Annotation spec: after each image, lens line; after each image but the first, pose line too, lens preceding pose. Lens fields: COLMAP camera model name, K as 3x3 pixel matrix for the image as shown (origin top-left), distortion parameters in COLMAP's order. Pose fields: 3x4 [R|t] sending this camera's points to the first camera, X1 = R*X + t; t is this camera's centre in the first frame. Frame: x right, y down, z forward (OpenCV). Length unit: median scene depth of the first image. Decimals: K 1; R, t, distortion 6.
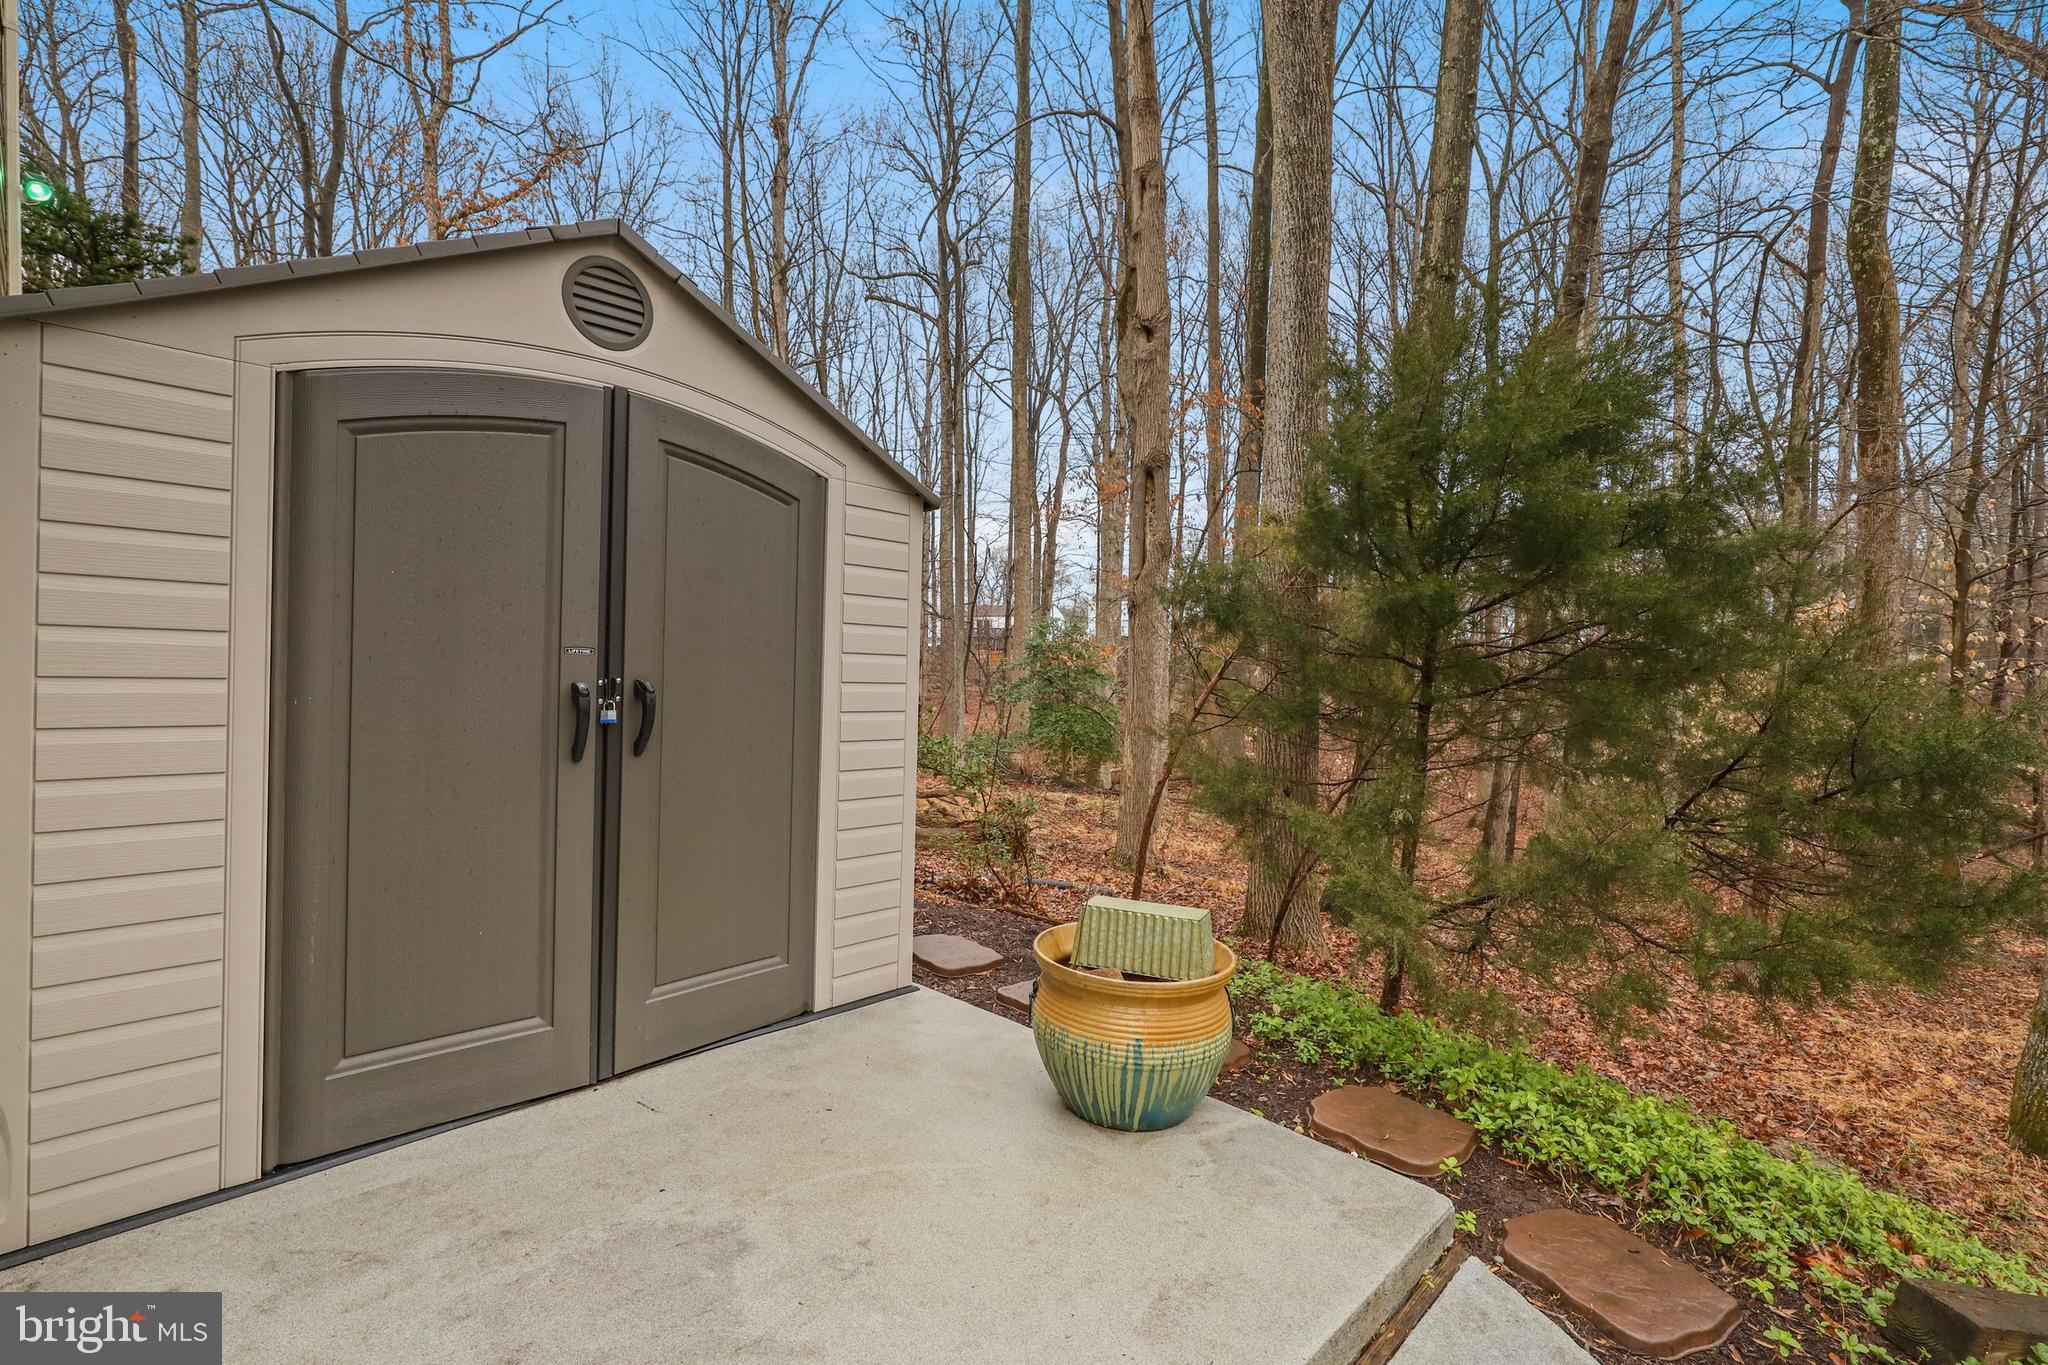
lens RADIAL K [[913.4, 0, 1026.8], [0, 913.4, 685.4], [0, 0, 1]] dist [-0.001469, 0.000017]
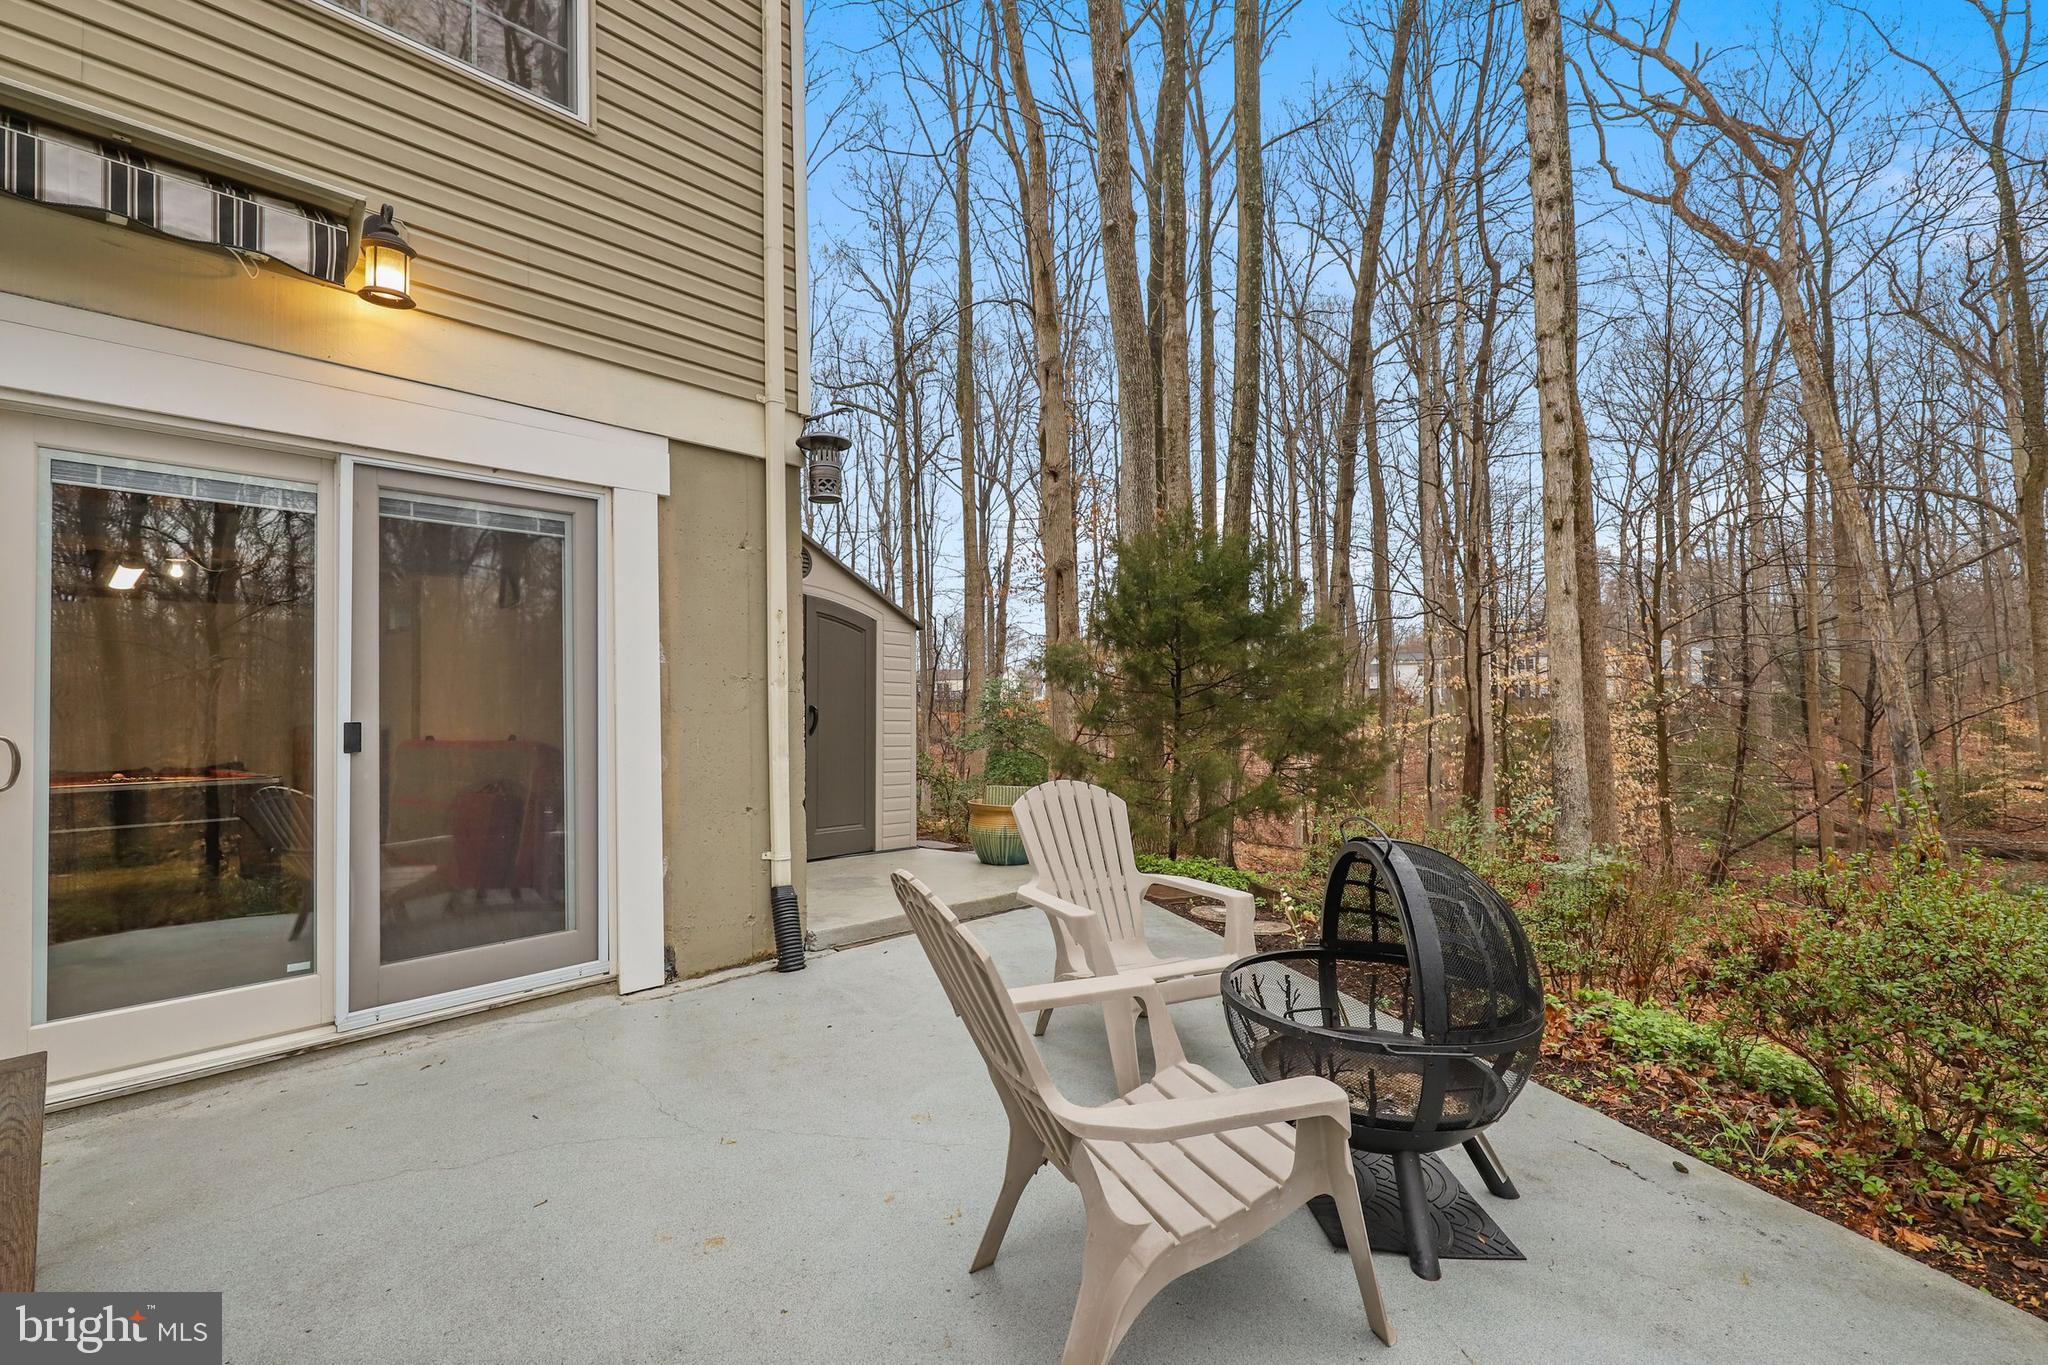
lens RADIAL K [[935.3, 0, 1029.9], [0, 935.3, 698.0], [0, 0, 1]] dist [-0.000239, 0.000824]
pose [[0.998510, -0.031049, 0.044876, 0.006117], [0.033464, 0.997974, -0.054120, 0.011457], [-0.043105, 0.055541, 0.997526, -0.138892]]
